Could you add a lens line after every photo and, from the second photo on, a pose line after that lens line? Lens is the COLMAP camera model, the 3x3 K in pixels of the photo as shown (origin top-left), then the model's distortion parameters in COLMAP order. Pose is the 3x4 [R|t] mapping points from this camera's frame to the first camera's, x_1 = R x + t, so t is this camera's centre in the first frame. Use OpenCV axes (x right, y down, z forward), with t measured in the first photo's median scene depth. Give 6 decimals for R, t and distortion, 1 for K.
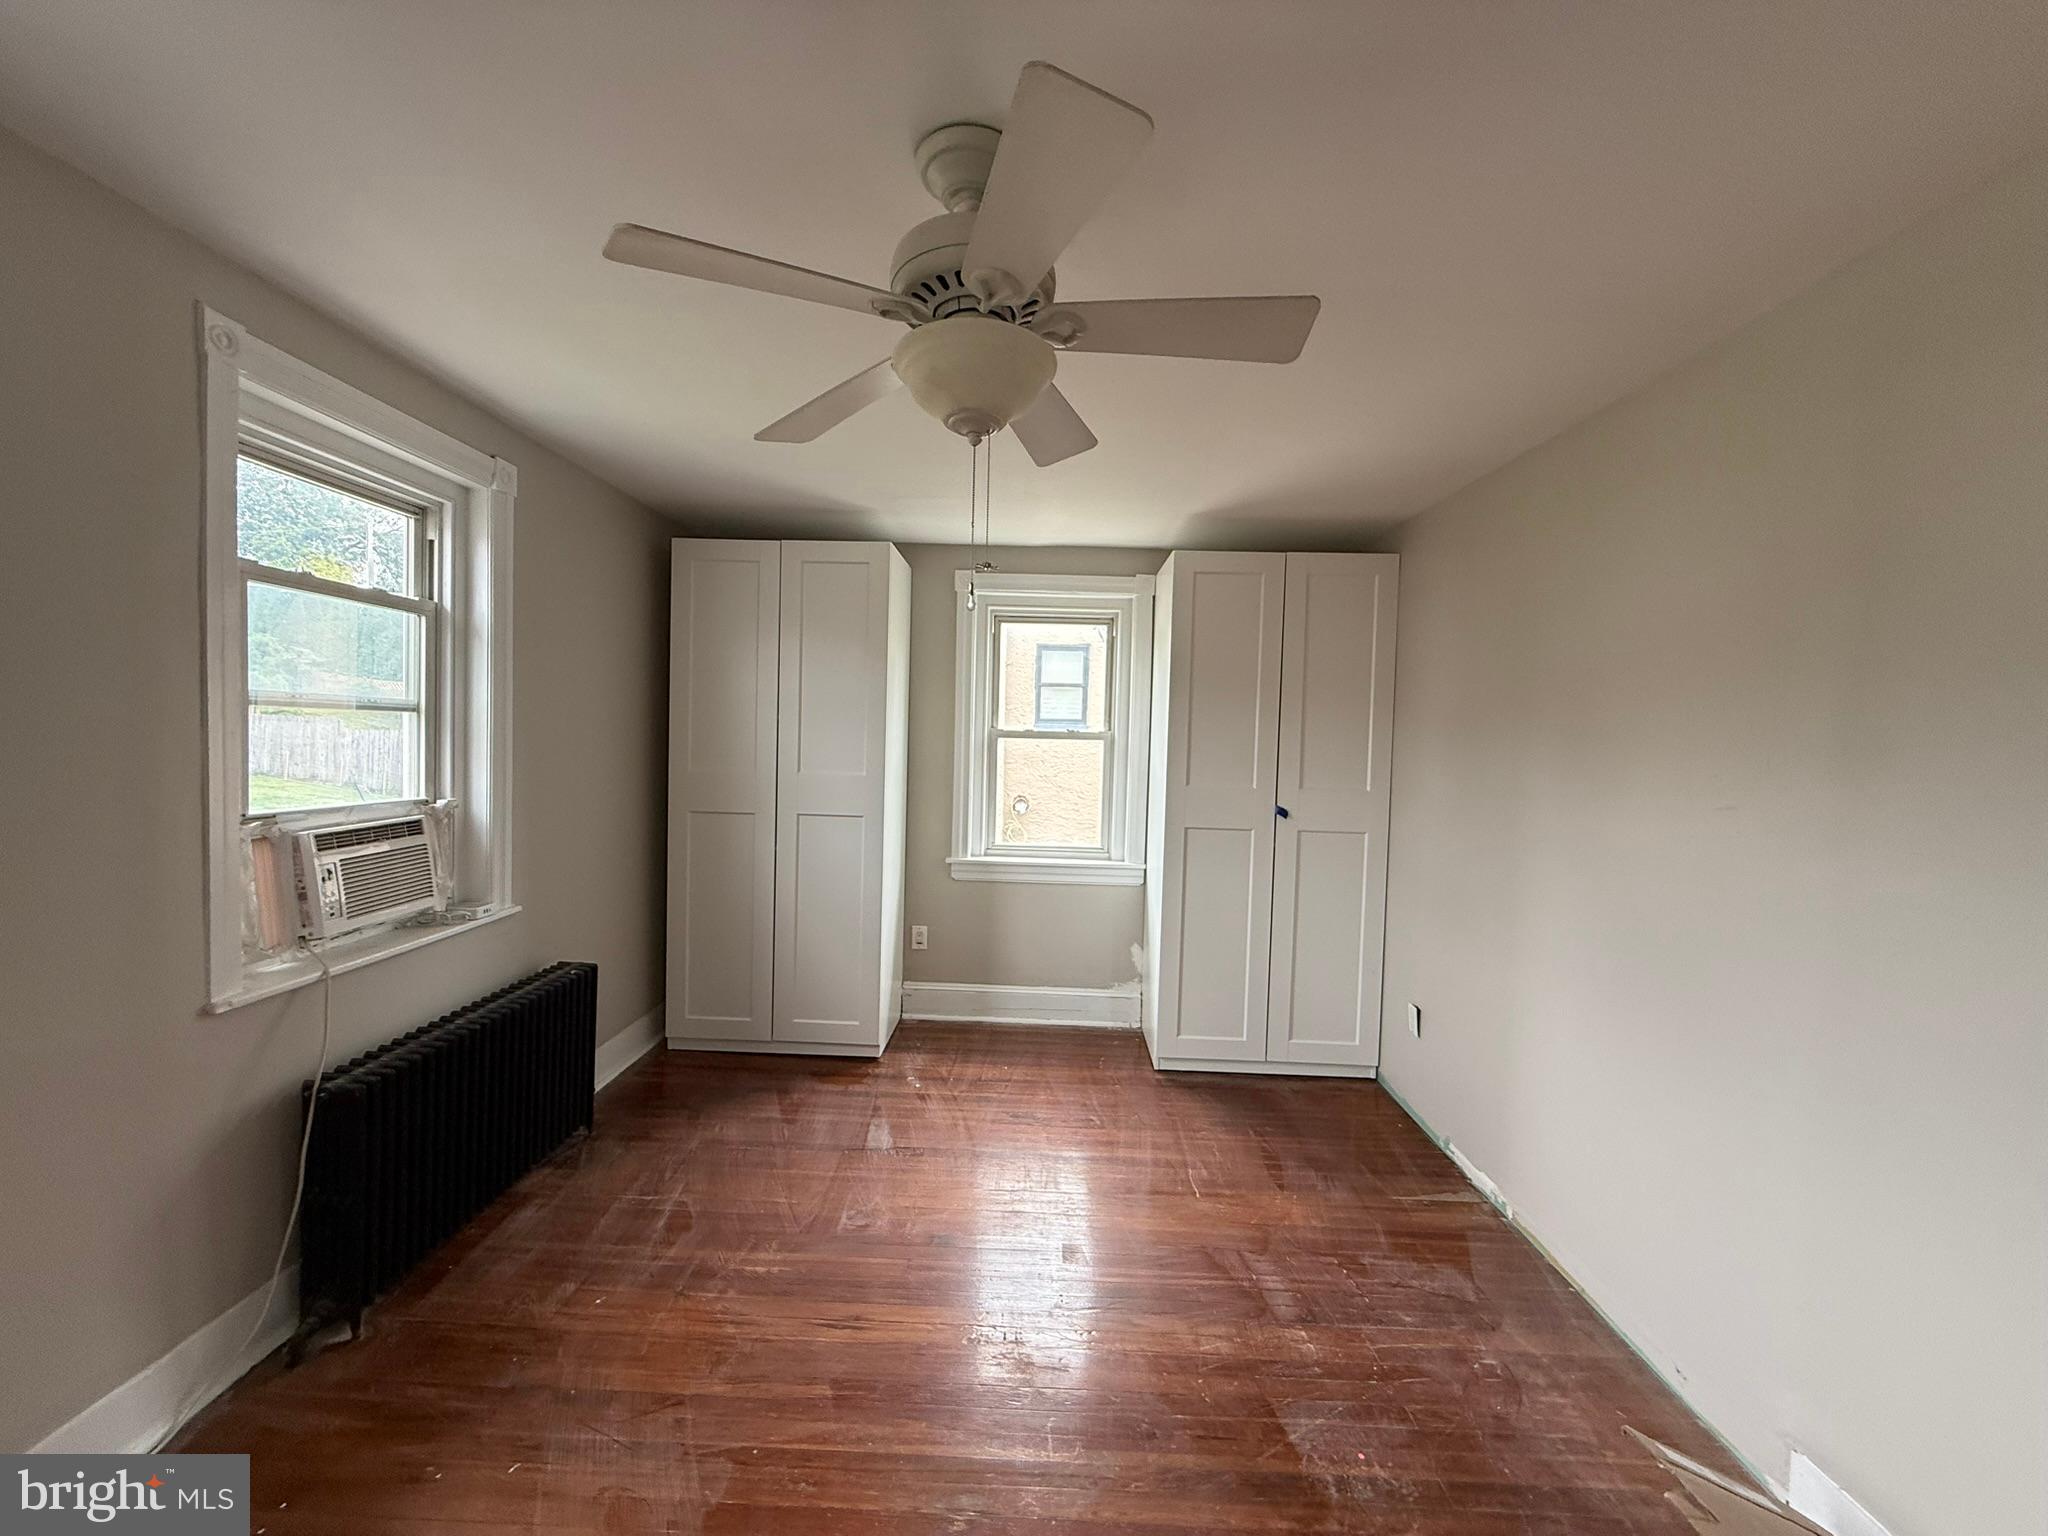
lens RADIAL K [[813.8, 0, 1018.8], [0, 813.8, 770.1], [0, 0, 1]] dist [0.002071, -0.000731]
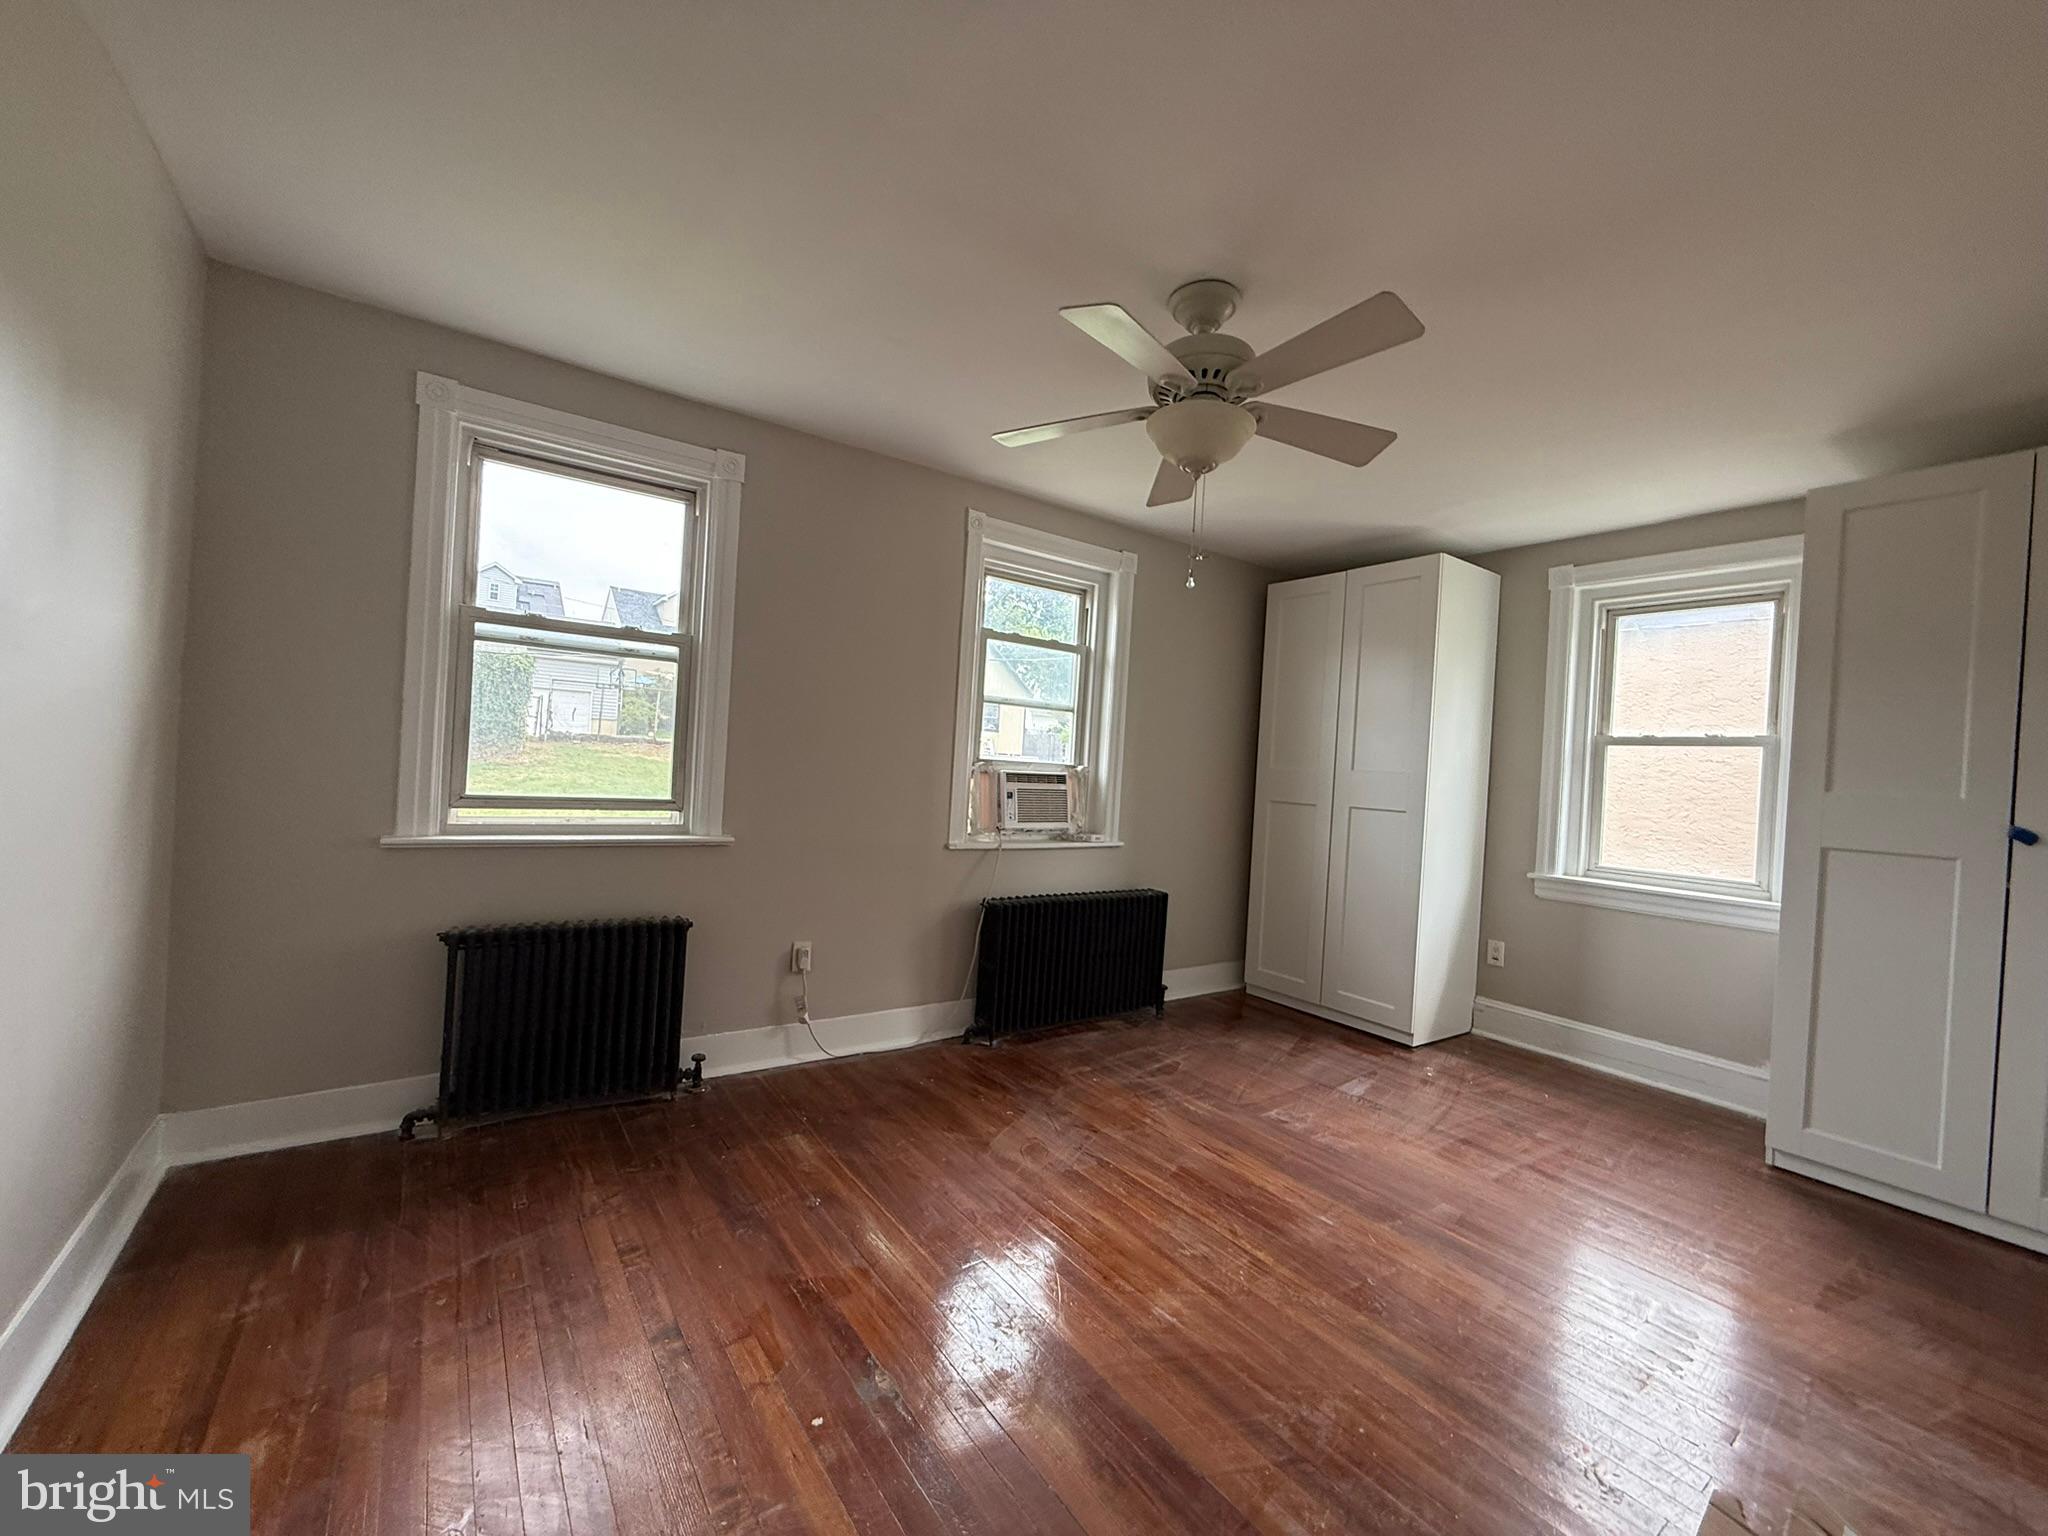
lens RADIAL K [[813.8, 0, 1018.8], [0, 813.8, 770.1], [0, 0, 1]] dist [0.002071, -0.000731]
pose [[0.600113, 0.010065, -0.799852, 0.467697], [-0.072705, 0.996468, -0.042010, 0.110852], [0.796604, 0.083364, 0.598726, -0.060450]]
